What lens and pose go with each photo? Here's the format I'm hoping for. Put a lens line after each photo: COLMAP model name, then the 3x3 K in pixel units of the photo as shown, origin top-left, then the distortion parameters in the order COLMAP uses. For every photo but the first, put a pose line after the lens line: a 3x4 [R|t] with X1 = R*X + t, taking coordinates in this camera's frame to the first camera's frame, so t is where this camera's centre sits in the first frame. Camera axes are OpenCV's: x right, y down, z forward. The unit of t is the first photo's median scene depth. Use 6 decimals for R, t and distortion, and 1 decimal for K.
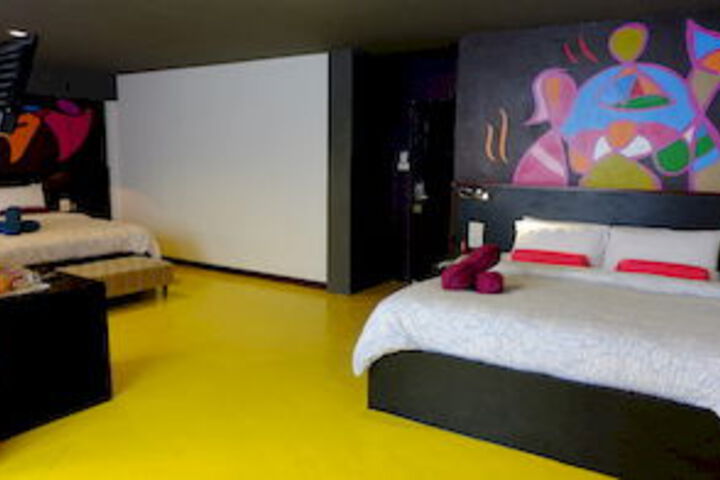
lens RADIAL K [[590.4, 0, 360.0], [0, 590.4, 240.0], [0, 0, 1]] dist [0.001743, 0.003179]
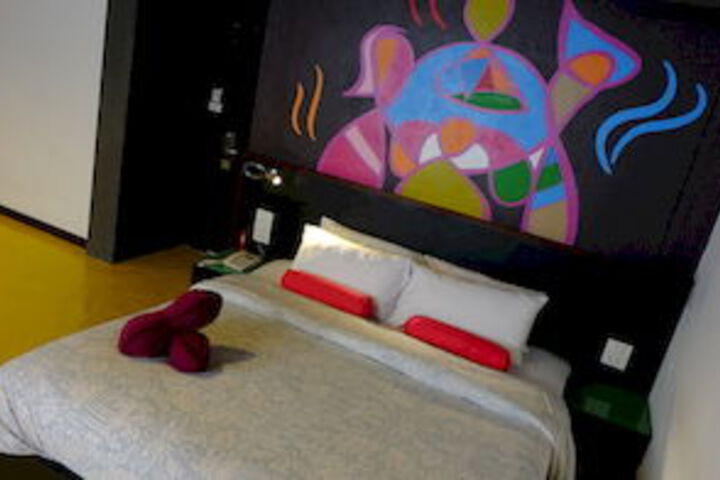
lens RADIAL K [[590.4, 0, 360.0], [0, 590.4, 240.0], [0, 0, 1]] dist [0.001743, 0.003179]
pose [[0.967885, 0.145499, 0.205008, 0.183265], [-0.171641, 0.978303, 0.116028, -0.112324], [-0.183678, -0.147490, 0.971859, 0.269522]]
